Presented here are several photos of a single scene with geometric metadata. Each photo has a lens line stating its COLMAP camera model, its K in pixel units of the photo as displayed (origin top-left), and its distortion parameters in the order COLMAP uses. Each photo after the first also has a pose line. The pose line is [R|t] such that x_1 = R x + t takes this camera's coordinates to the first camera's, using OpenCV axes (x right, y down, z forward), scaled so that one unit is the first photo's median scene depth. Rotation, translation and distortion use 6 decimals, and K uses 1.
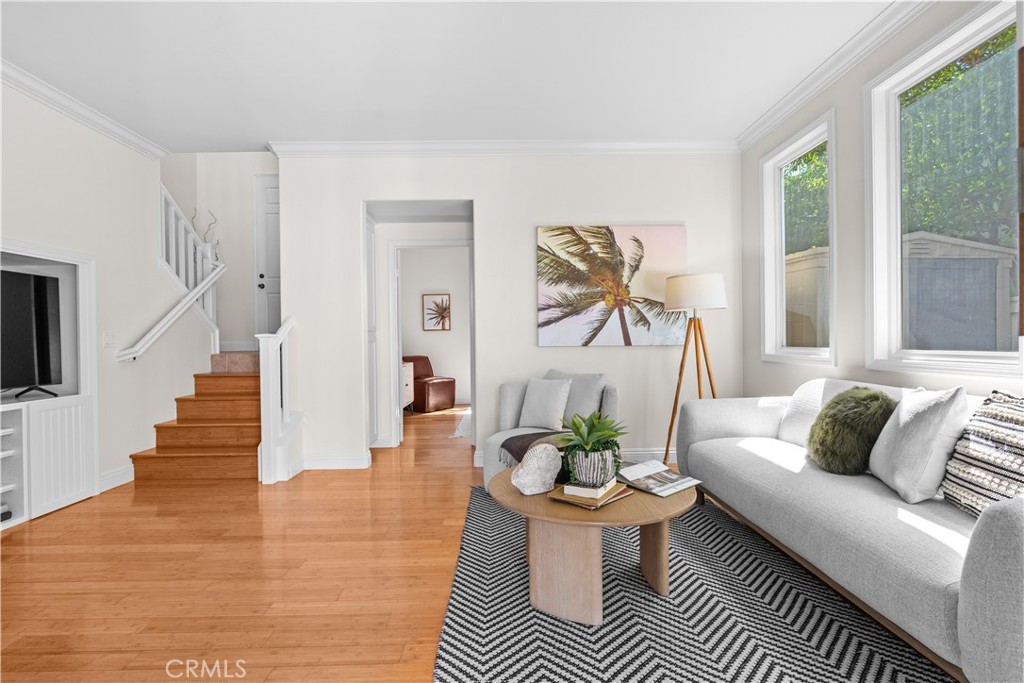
lens RADIAL K [[463.6, 0, 510.4], [0, 463.6, 341.3], [0, 0, 1]] dist [-0.002032, 0.000710]
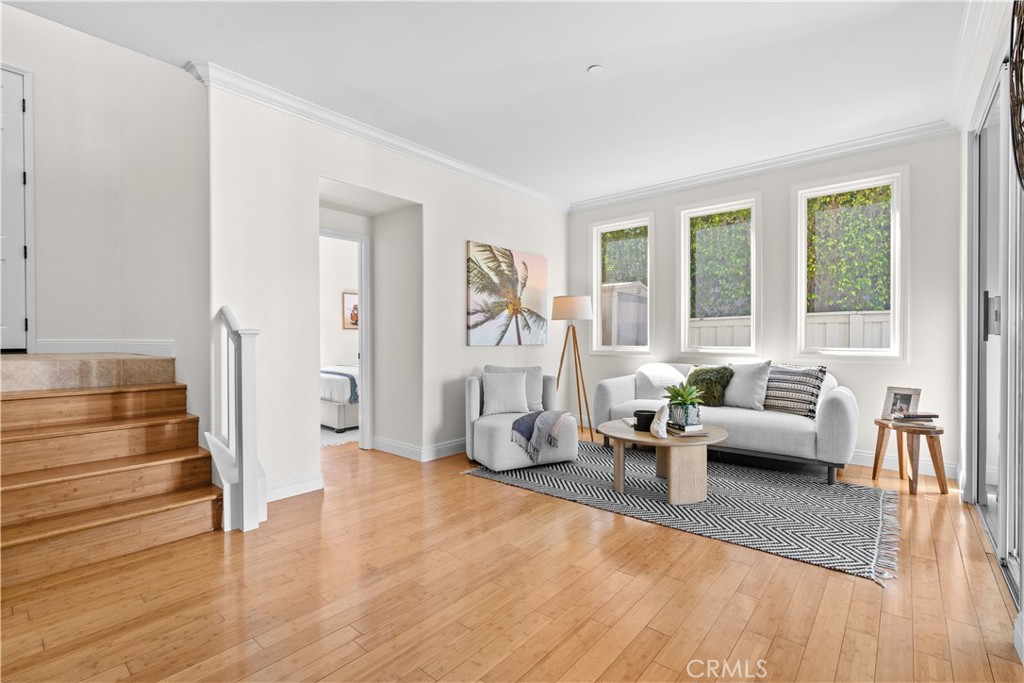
lens RADIAL K [[463.6, 0, 510.4], [0, 463.6, 341.3], [0, 0, 1]] dist [-0.002032, 0.000710]
pose [[0.663082, 0.004328, 0.748534, -0.727201], [-0.001534, 0.999989, -0.004423, 0.004757], [-0.748545, 0.001785, 0.663081, 0.168103]]
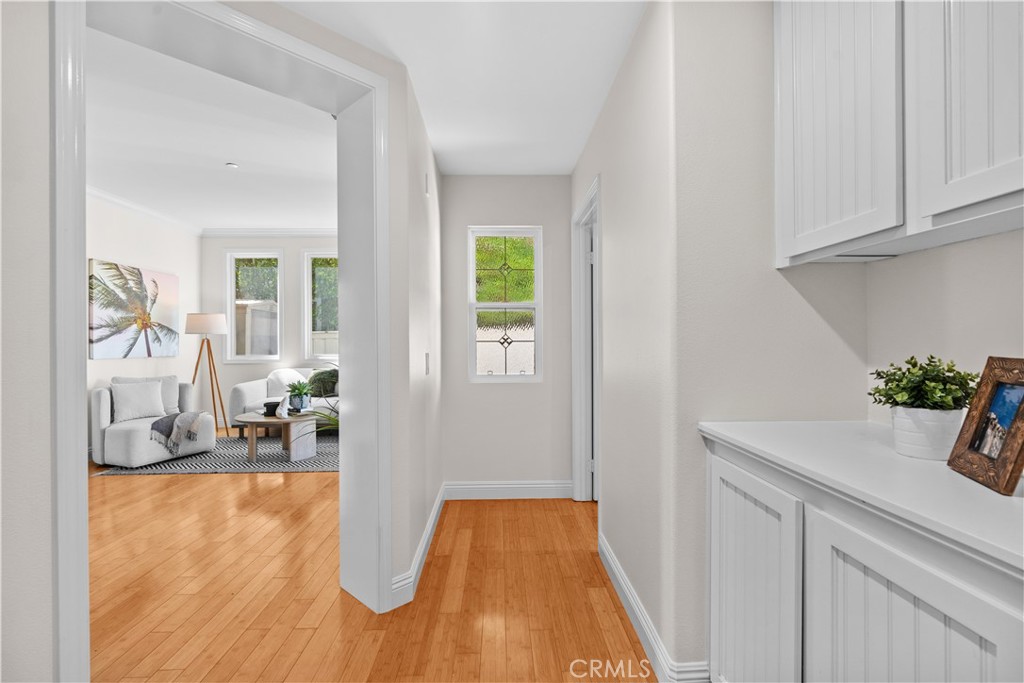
lens RADIAL K [[463.6, 0, 510.4], [0, 463.6, 341.3], [0, 0, 1]] dist [-0.002032, 0.000710]
pose [[-0.010869, 0.011155, 0.999879, -1.142083], [0.010514, 0.999884, -0.011040, -0.010750], [-0.999886, 0.010393, -0.010985, -0.061202]]
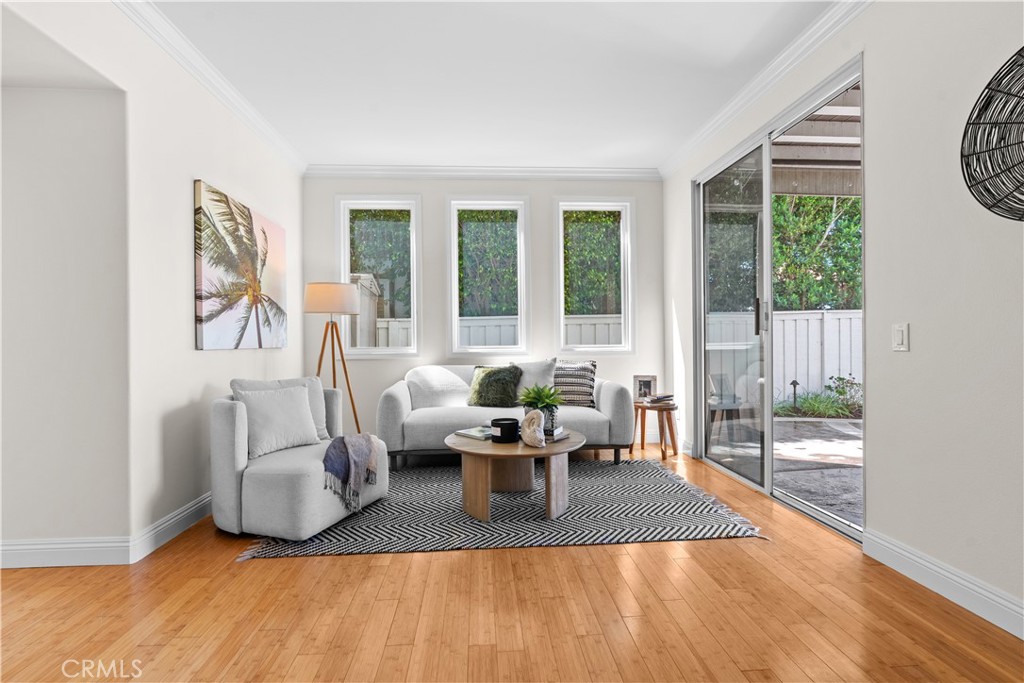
lens RADIAL K [[475.2, 0, 506.4], [0, 475.2, 342.2], [0, 0, 1]] dist [-0.001315, 0.000072]
pose [[-0.045633, 0.007298, 0.998932, -0.681896], [0.015372, 0.999860, -0.006602, 0.011189], [-0.998840, 0.015054, -0.045738, 0.570564]]
